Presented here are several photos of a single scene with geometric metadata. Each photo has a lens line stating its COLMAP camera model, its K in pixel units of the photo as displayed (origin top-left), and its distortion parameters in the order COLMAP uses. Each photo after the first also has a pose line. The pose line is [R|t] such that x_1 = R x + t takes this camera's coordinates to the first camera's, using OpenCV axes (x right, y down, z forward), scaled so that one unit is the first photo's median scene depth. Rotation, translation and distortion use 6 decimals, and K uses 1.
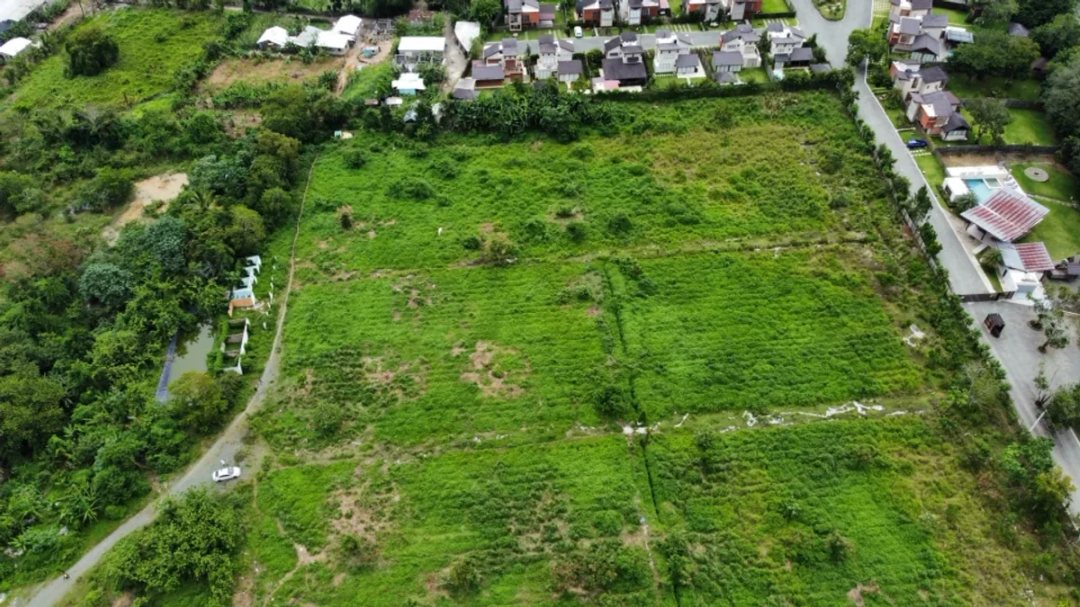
lens RADIAL K [[828.0, 0, 540.0], [0, 828.0, 303.5], [0, 0, 1]] dist [-0.001807, -0.002184]
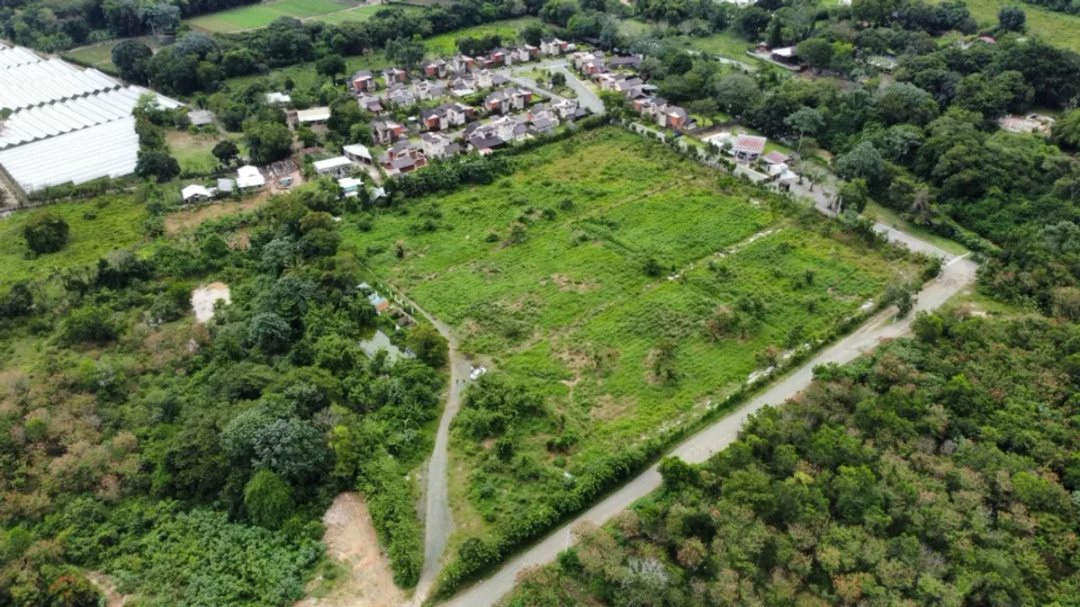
lens RADIAL K [[828.0, 0, 540.0], [0, 828.0, 303.5], [0, 0, 1]] dist [-0.001807, -0.002184]
pose [[0.827232, -0.289331, 0.481637, -0.659424], [0.403802, 0.902203, -0.151571, 0.249613], [-0.390681, 0.319870, 0.863164, -0.204650]]
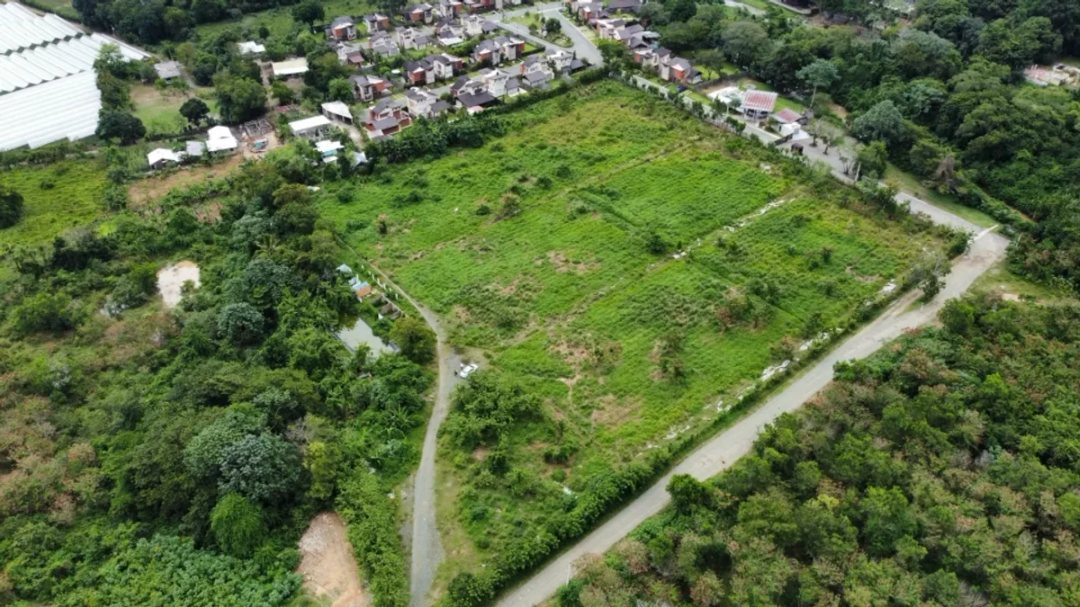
lens RADIAL K [[828.0, 0, 540.0], [0, 828.0, 303.5], [0, 0, 1]] dist [-0.001807, -0.002184]
pose [[0.821978, -0.329491, 0.464529, -0.601020], [0.408970, 0.909138, -0.078815, 0.181822], [-0.396353, 0.254763, 0.882043, -0.144804]]
